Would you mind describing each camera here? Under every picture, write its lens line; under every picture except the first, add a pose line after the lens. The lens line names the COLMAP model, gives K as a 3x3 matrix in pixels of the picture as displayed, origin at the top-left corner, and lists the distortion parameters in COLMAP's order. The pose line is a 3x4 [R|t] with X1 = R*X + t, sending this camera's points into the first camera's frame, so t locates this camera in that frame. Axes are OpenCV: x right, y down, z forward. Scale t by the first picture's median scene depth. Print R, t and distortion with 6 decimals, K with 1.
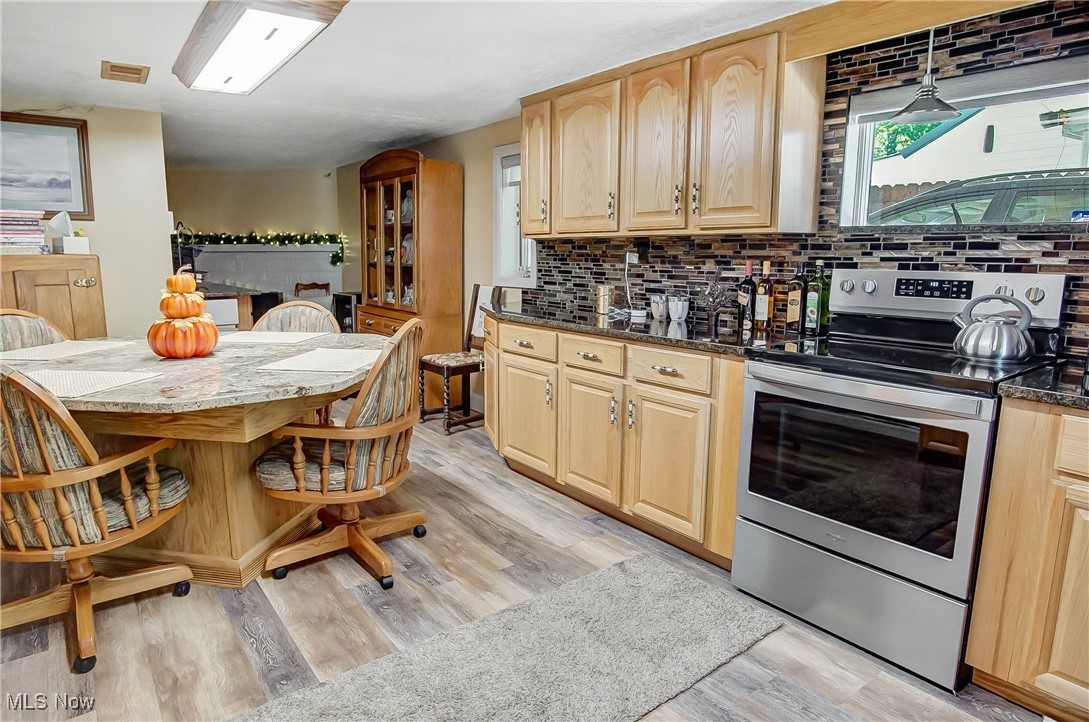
lens RADIAL K [[622.7, 0, 533.4], [0, 622.7, 354.9], [0, 0, 1]] dist [-0.048805, 0.012035]
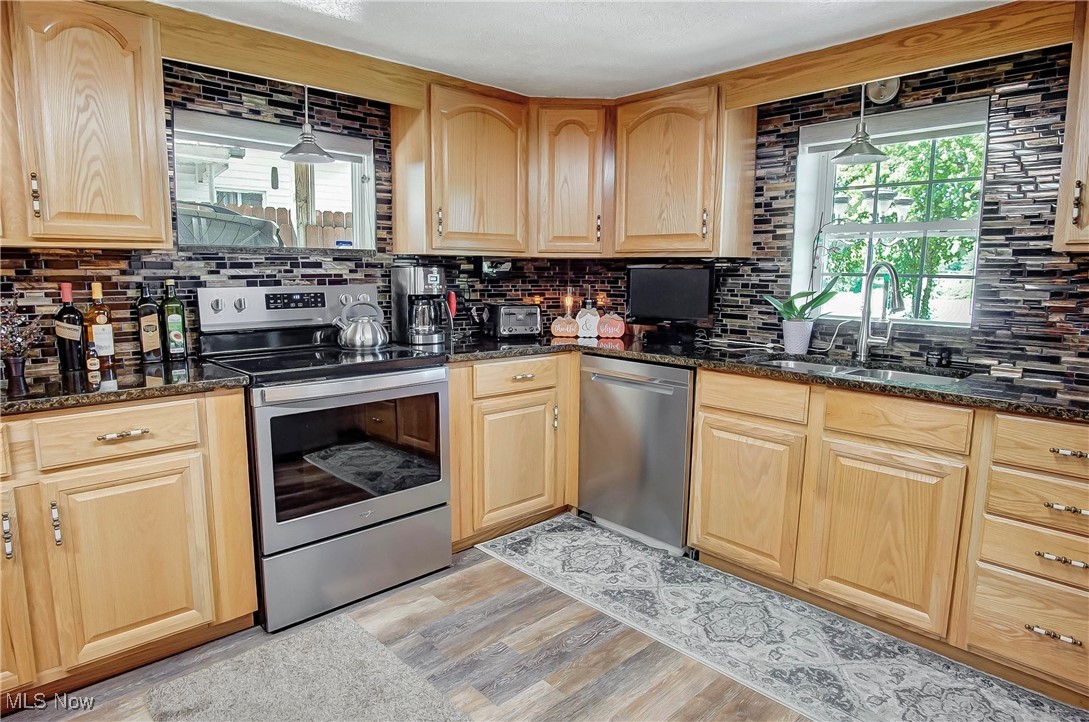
lens RADIAL K [[622.7, 0, 537.7], [0, 622.7, 356.8], [0, 0, 1]] dist [-0.048805, 0.012035]
pose [[-0.097716, -0.137400, 0.985684, -0.559211], [0.155693, 0.976118, 0.151502, -0.104446], [-0.982961, 0.168268, -0.073990, 0.604921]]
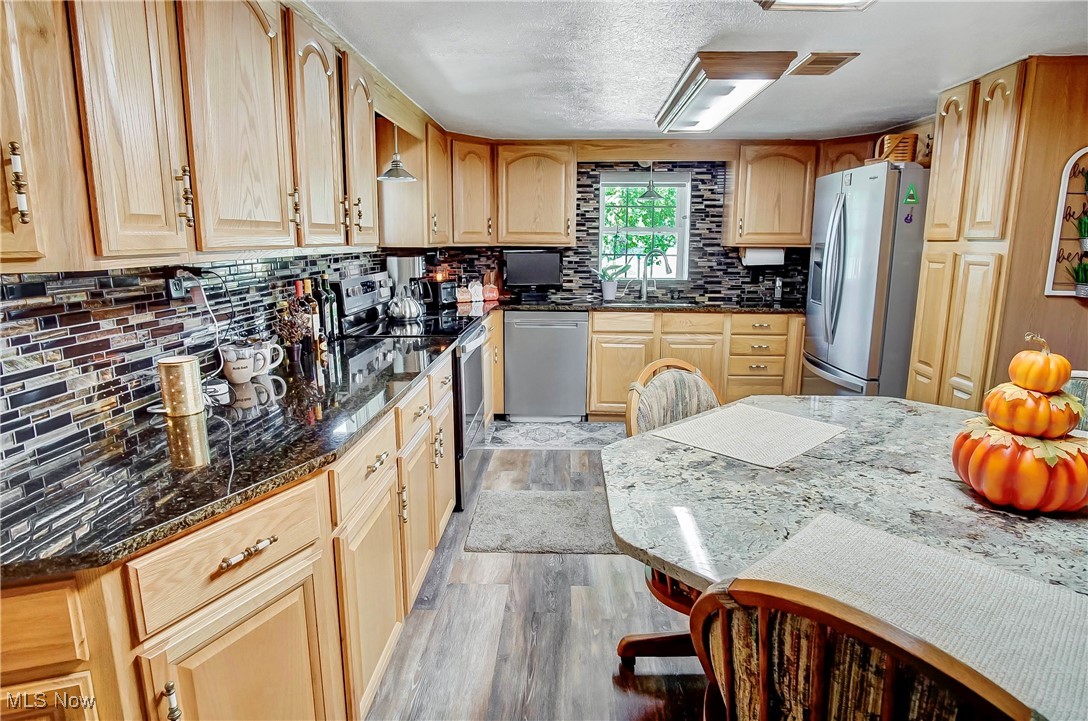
lens RADIAL K [[622.1, 0, 536.3], [0, 622.1, 360.2], [0, 0, 1]] dist [-0.048805, 0.012035]
pose [[-0.773716, -0.125427, 0.620992, -0.611923], [0.099814, 0.943830, 0.314995, -0.355885], [-0.625620, 0.305701, -0.717737, 1.779773]]
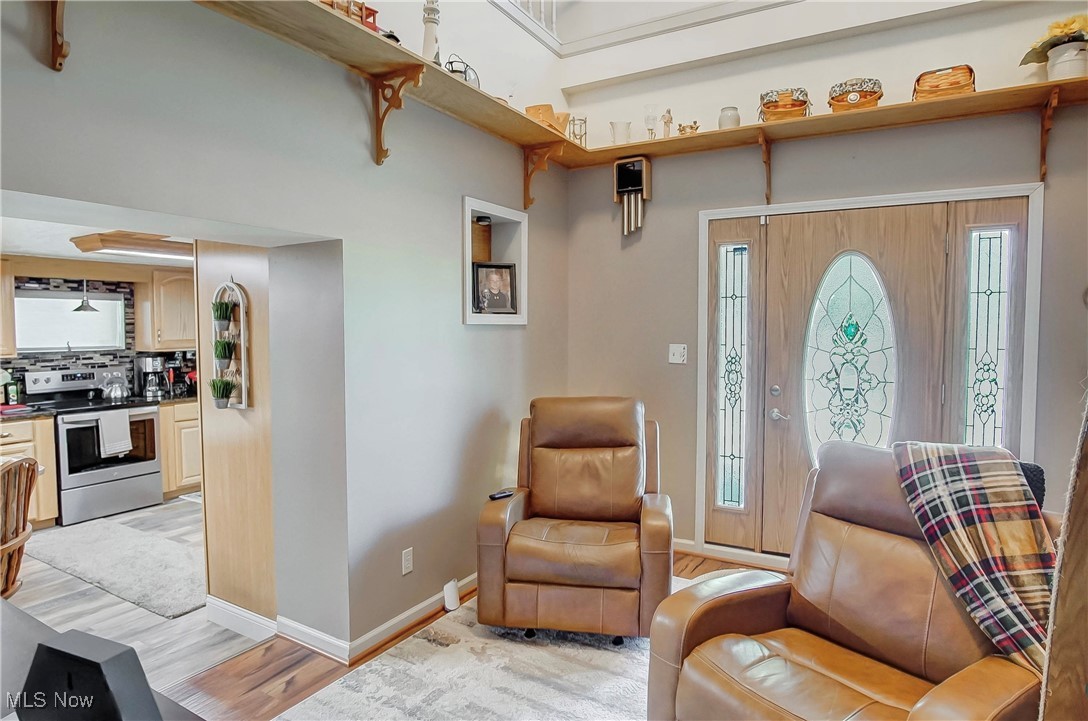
lens RADIAL K [[622.1, 0, 541.4], [0, 622.1, 354.6], [0, 0, 1]] dist [-0.048805, 0.012035]
pose [[-0.376877, -0.044006, 0.925217, -2.118593], [0.152676, 0.982257, 0.108910, -0.167007], [-0.913594, 0.182304, -0.363471, 0.171449]]
